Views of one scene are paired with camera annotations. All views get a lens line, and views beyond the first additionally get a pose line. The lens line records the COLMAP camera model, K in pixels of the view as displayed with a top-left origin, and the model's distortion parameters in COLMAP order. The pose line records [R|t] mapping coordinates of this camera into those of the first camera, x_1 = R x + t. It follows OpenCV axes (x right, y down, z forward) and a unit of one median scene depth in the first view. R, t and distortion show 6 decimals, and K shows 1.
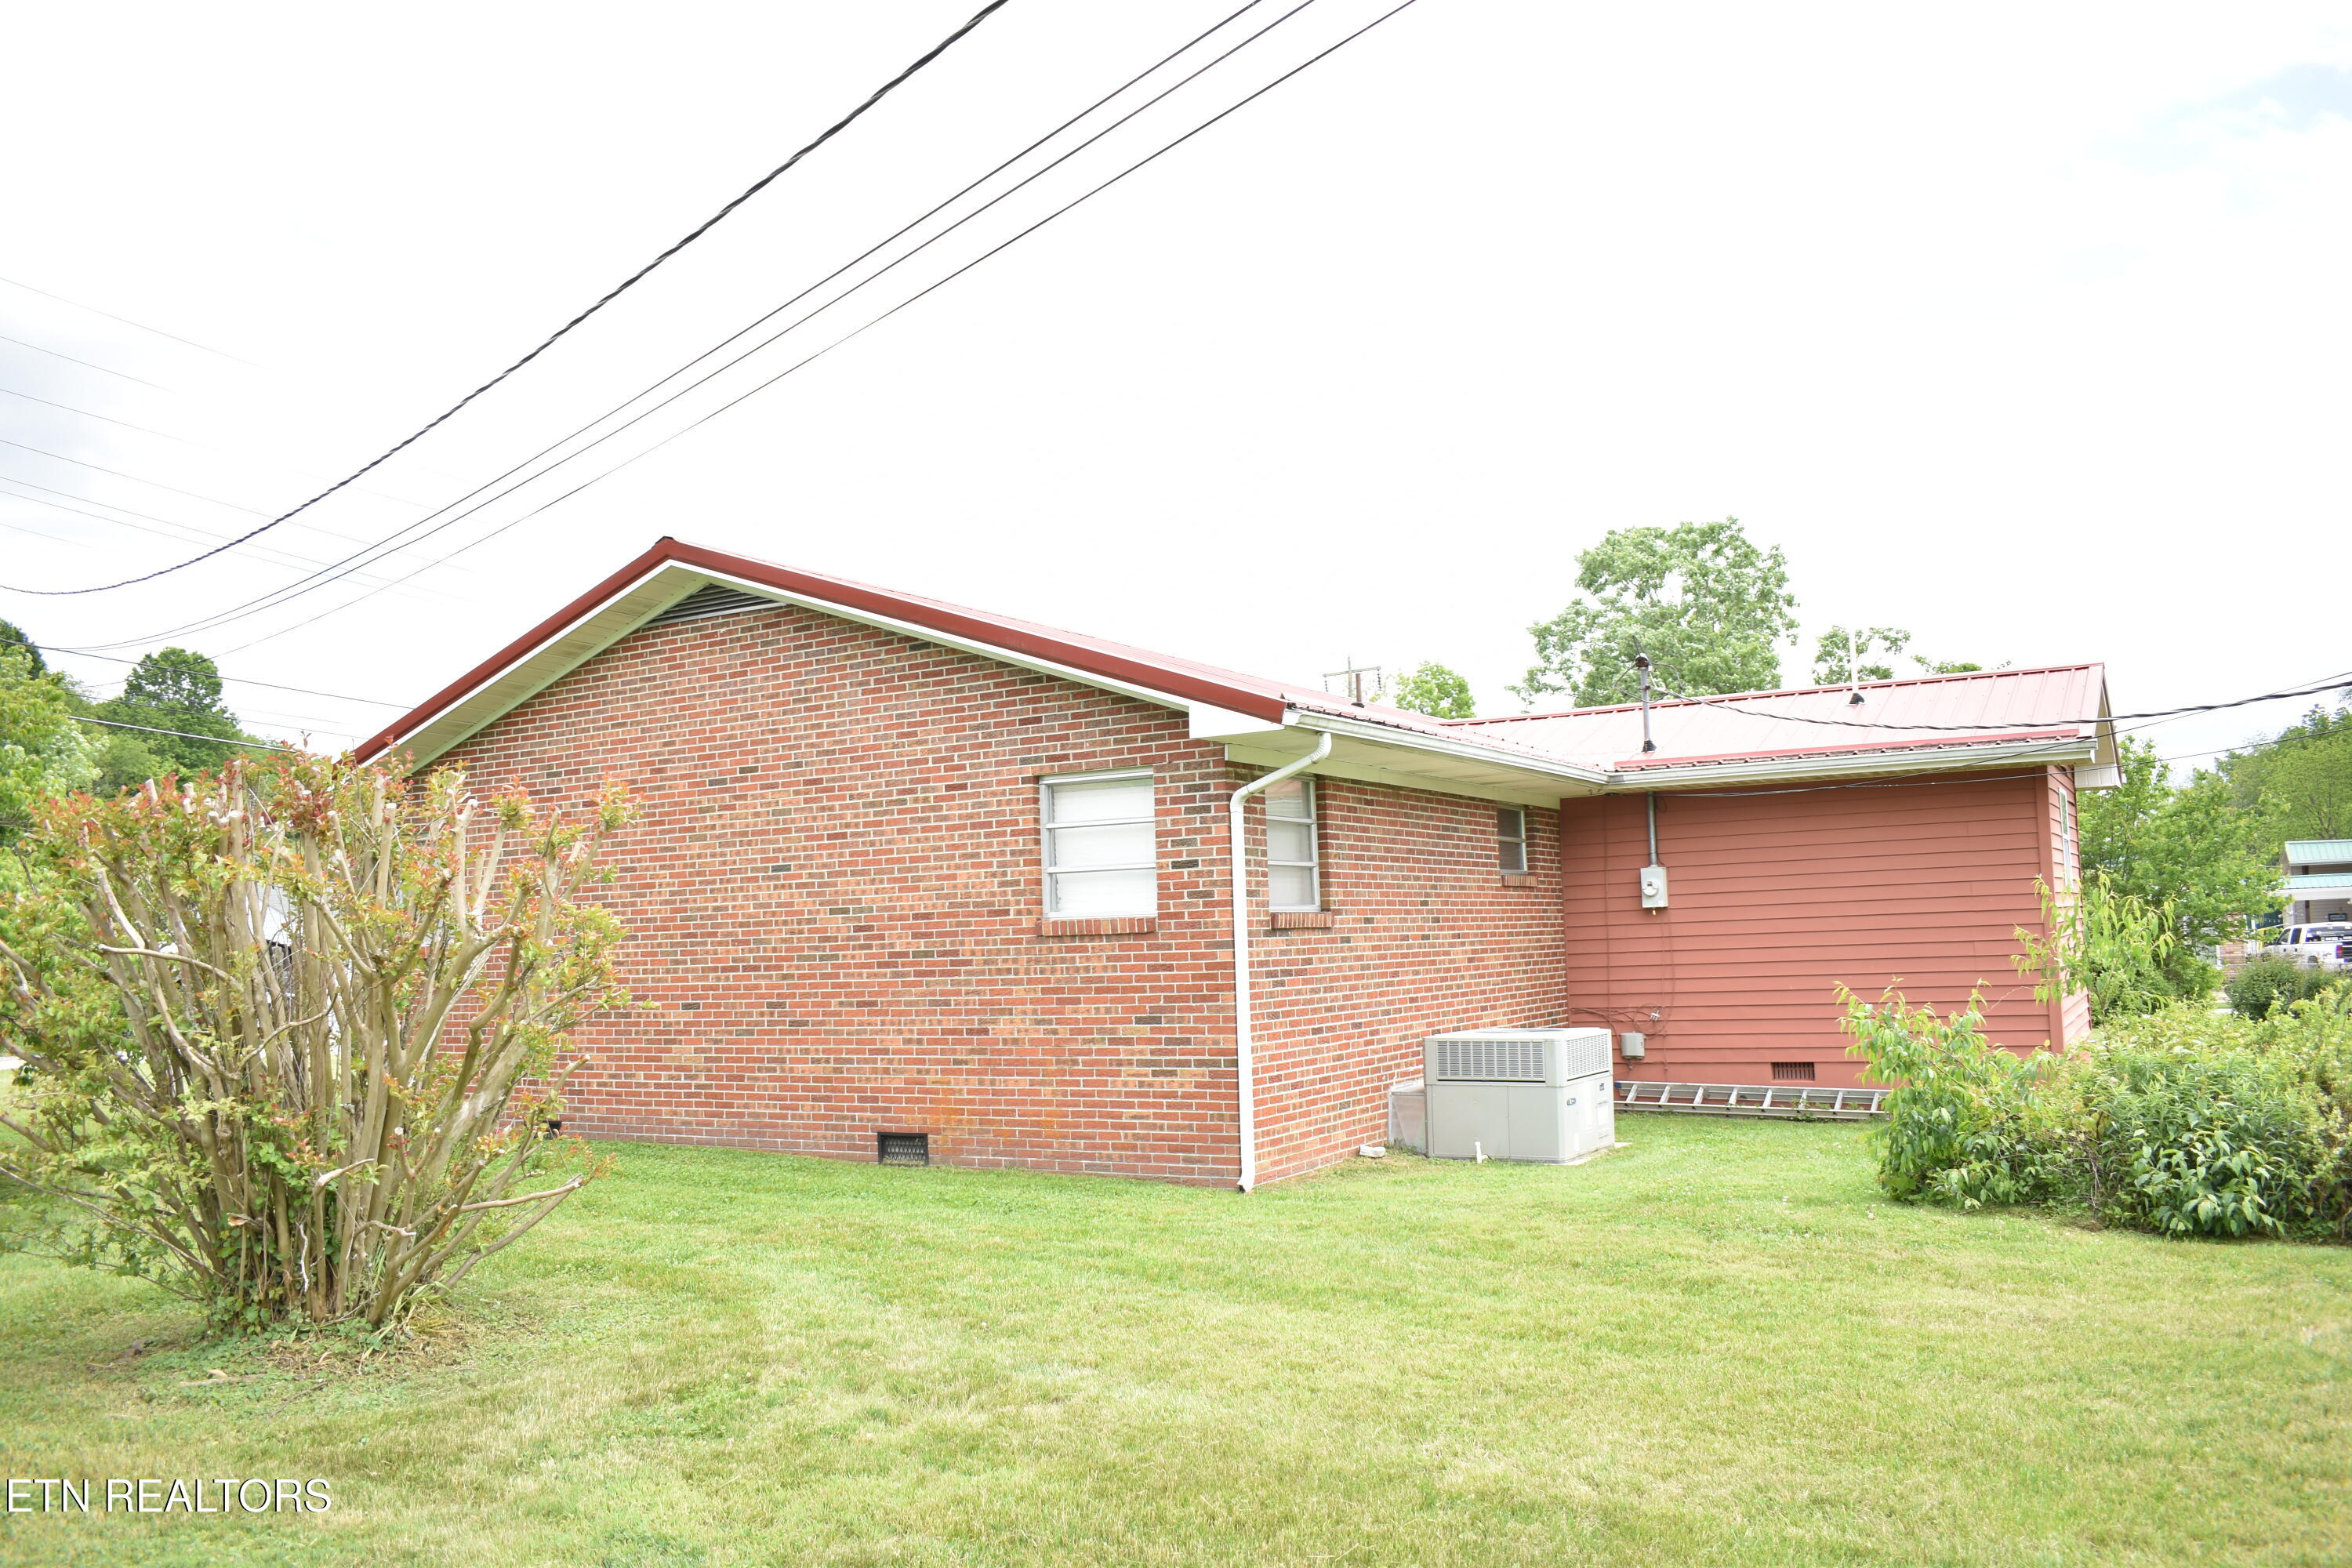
lens RADIAL K [[1842.3, 0, 1159.6], [0, 1842.3, 778.0], [0, 0, 1]] dist [-0.092706, 0.014006]
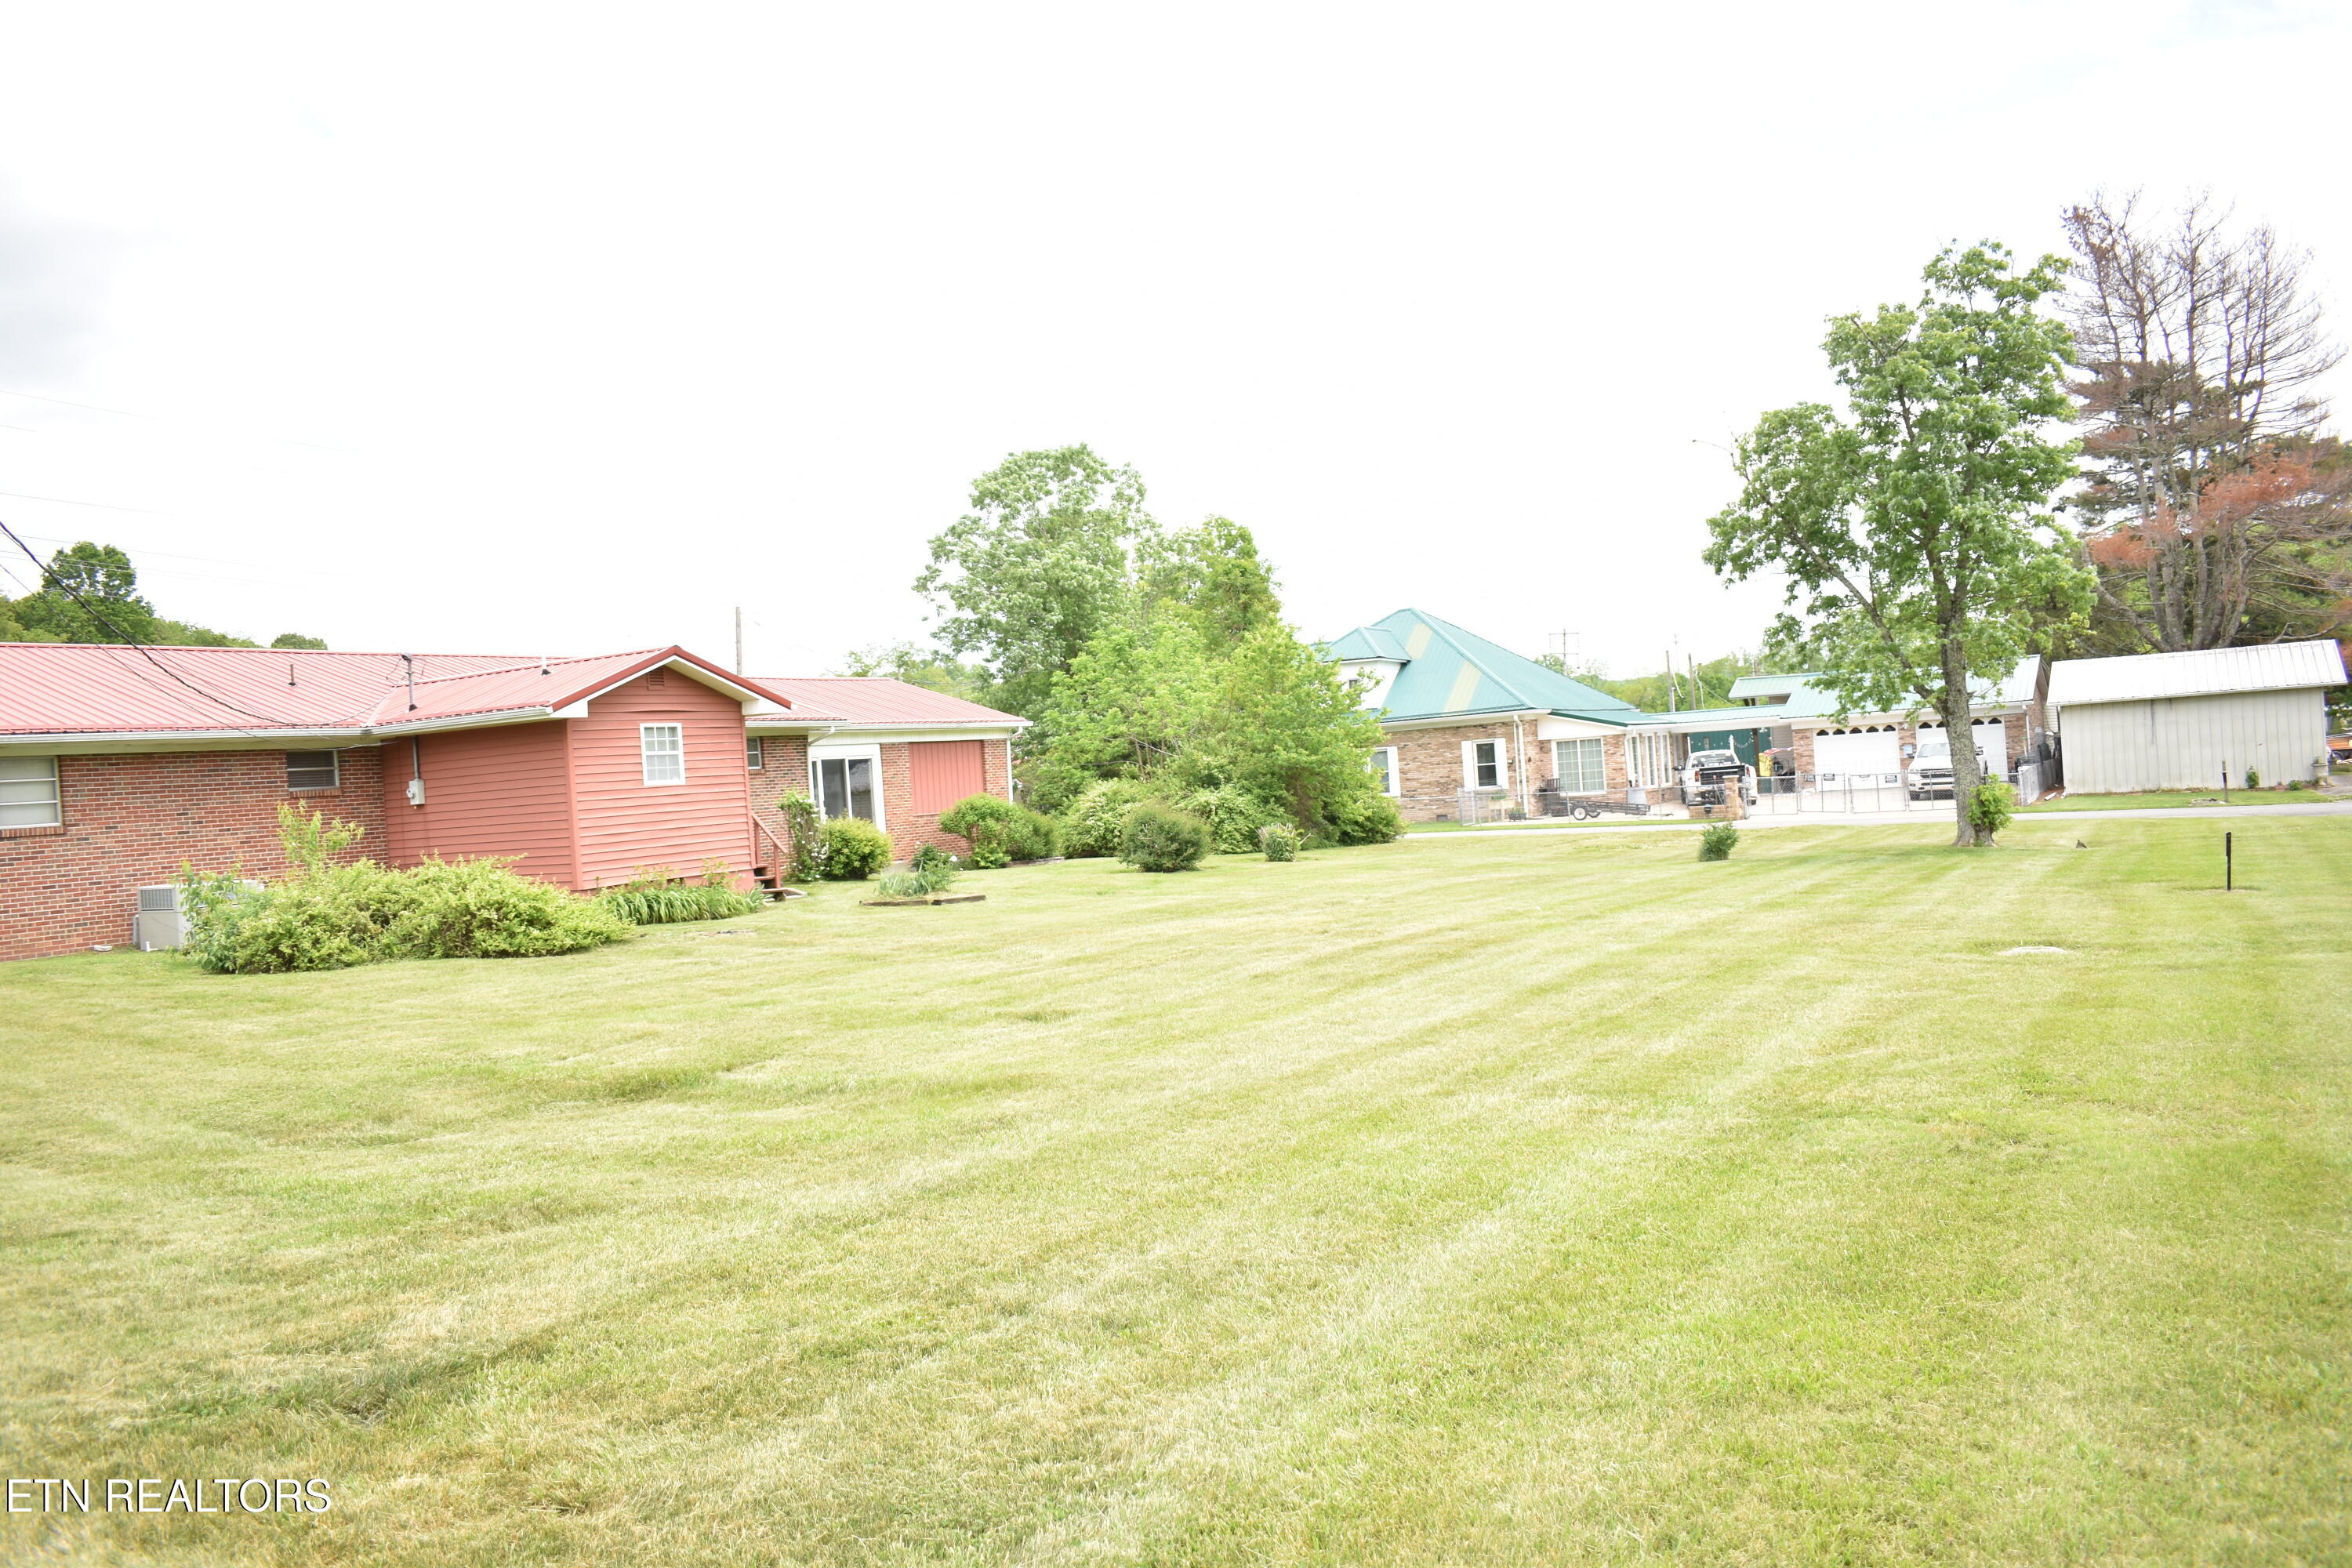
lens RADIAL K [[1842.3, 0, 1147.6], [0, 1842.3, 774.1], [0, 0, 1]] dist [-0.092706, 0.014006]
pose [[0.999241, -0.038845, -0.003034, 1.186790], [0.038961, 0.995378, 0.087771, -0.096901], [-0.000390, -0.087823, 0.996136, -0.825702]]
